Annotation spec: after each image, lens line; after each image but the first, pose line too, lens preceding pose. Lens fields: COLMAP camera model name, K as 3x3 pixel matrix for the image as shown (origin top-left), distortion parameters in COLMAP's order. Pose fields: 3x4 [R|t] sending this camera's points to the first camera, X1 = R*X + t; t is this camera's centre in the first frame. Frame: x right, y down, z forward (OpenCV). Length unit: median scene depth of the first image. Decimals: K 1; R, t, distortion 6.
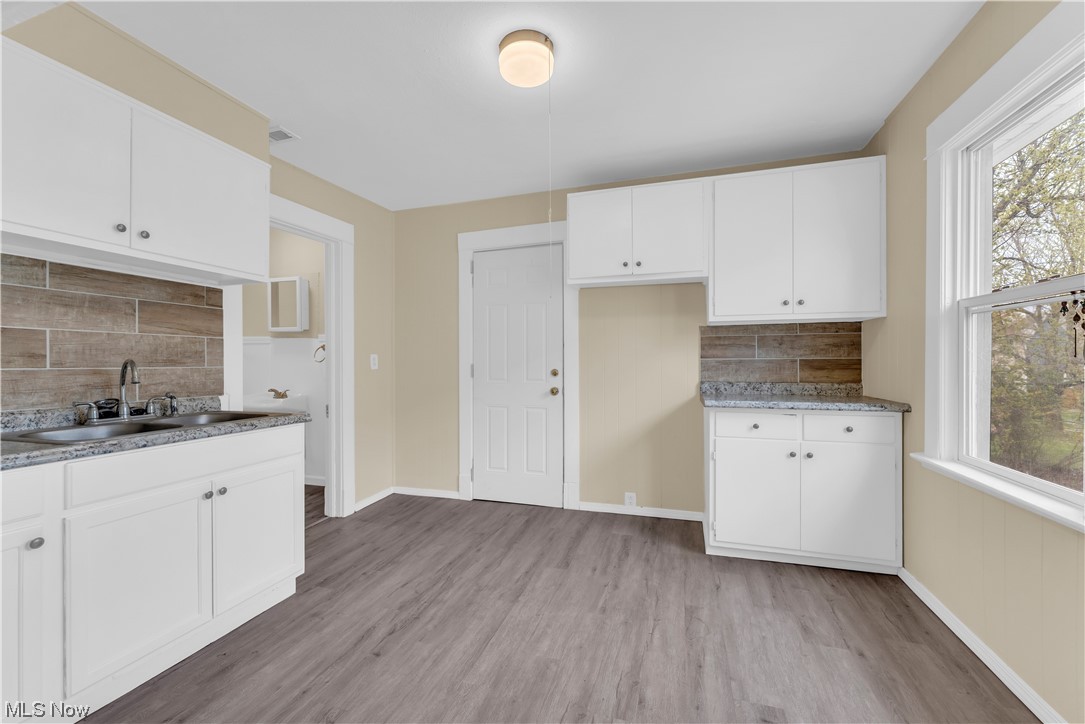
lens RADIAL K [[439.9, 0, 541.7], [0, 439.9, 361.5], [0, 0, 1]] dist [0.001810, -0.000616]
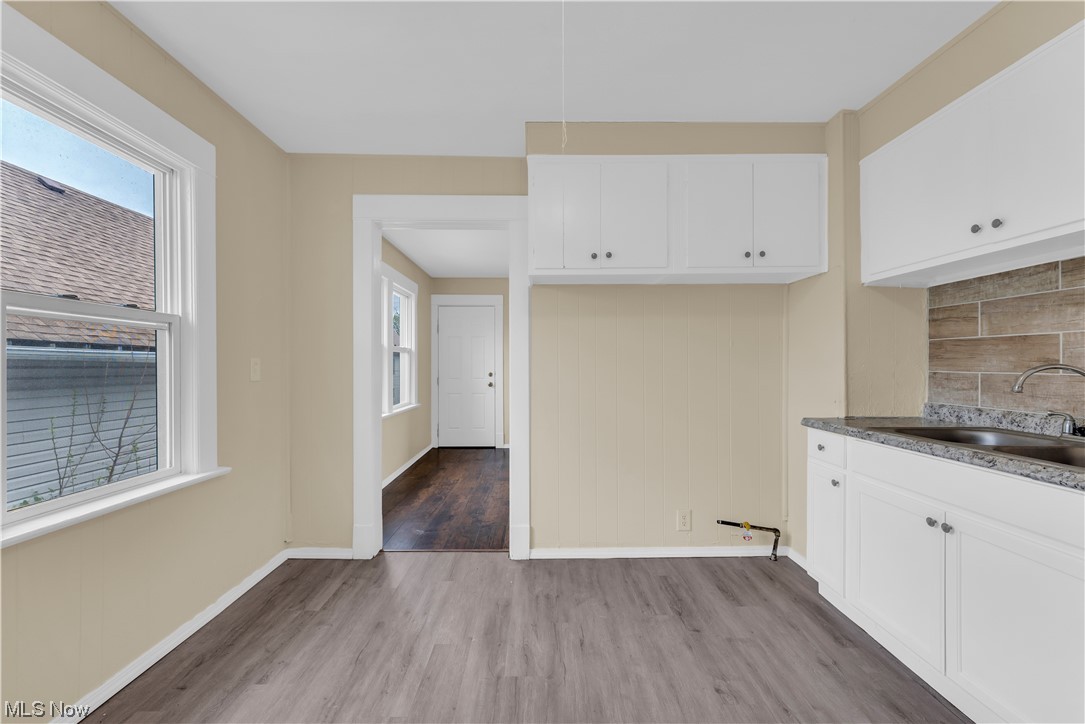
lens RADIAL K [[439.9, 0, 544.2], [0, 439.9, 363.6], [0, 0, 1]] dist [0.001810, -0.000616]
pose [[-0.948492, 0.006303, -0.316737, 0.190835], [0.007416, 0.999970, -0.002309, -0.009976], [0.316713, -0.004539, -0.948510, 1.248380]]
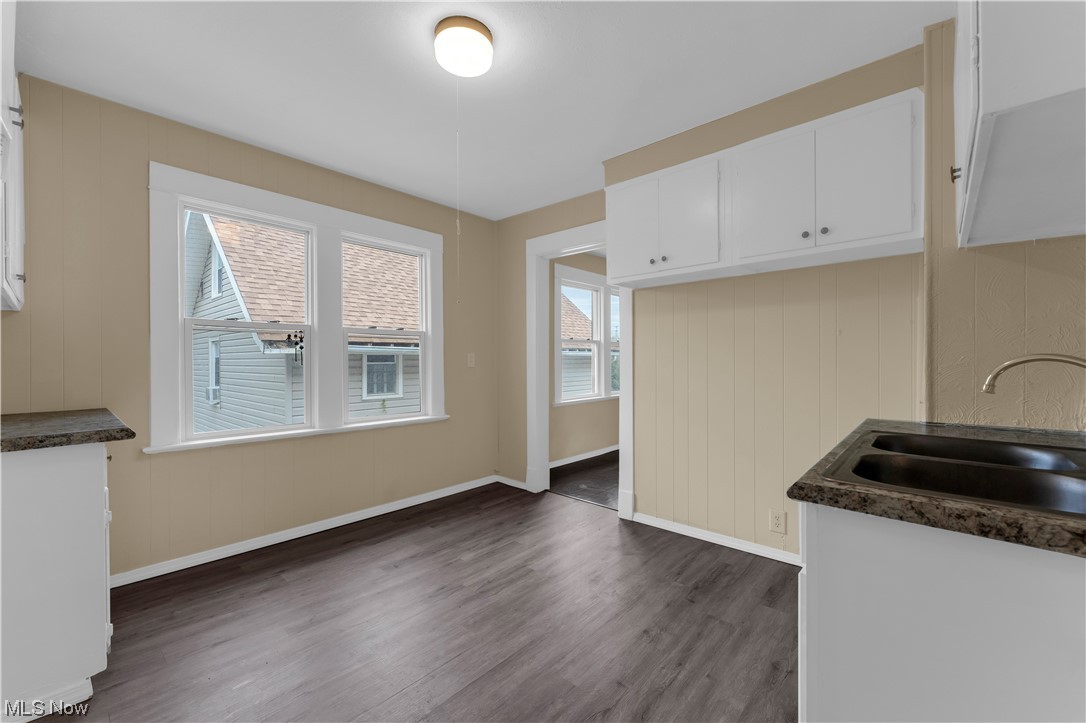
lens RADIAL K [[440.3, 0, 546.1], [0, 440.3, 363.1], [0, 0, 1]] dist [0.001810, -0.000616]
pose [[-0.913088, 0.004602, 0.407737, -0.486744], [0.008359, 0.999937, 0.007432, -0.003075], [-0.407677, 0.010194, -0.913069, 1.509425]]
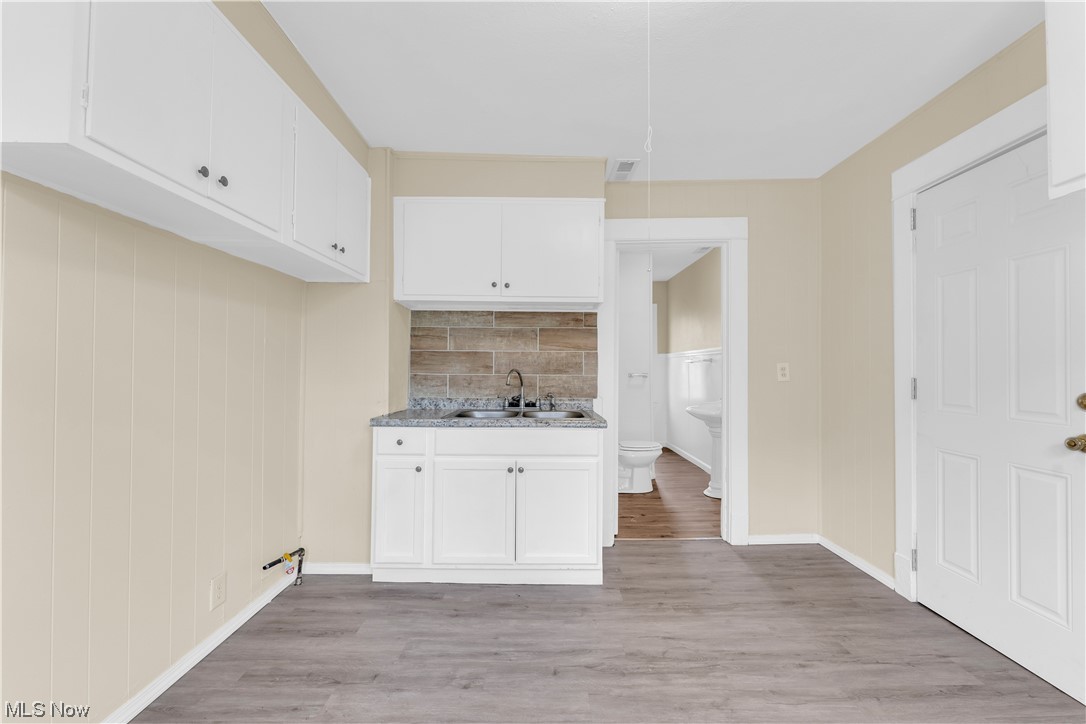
lens RADIAL K [[440.3, 0, 544.3], [0, 440.3, 363.8], [0, 0, 1]] dist [0.001810, -0.000616]
pose [[0.304844, -0.007450, -0.952373, 0.443802], [-0.005240, 0.999941, -0.009500, -0.007622], [0.952388, 0.007887, 0.304787, 0.539995]]
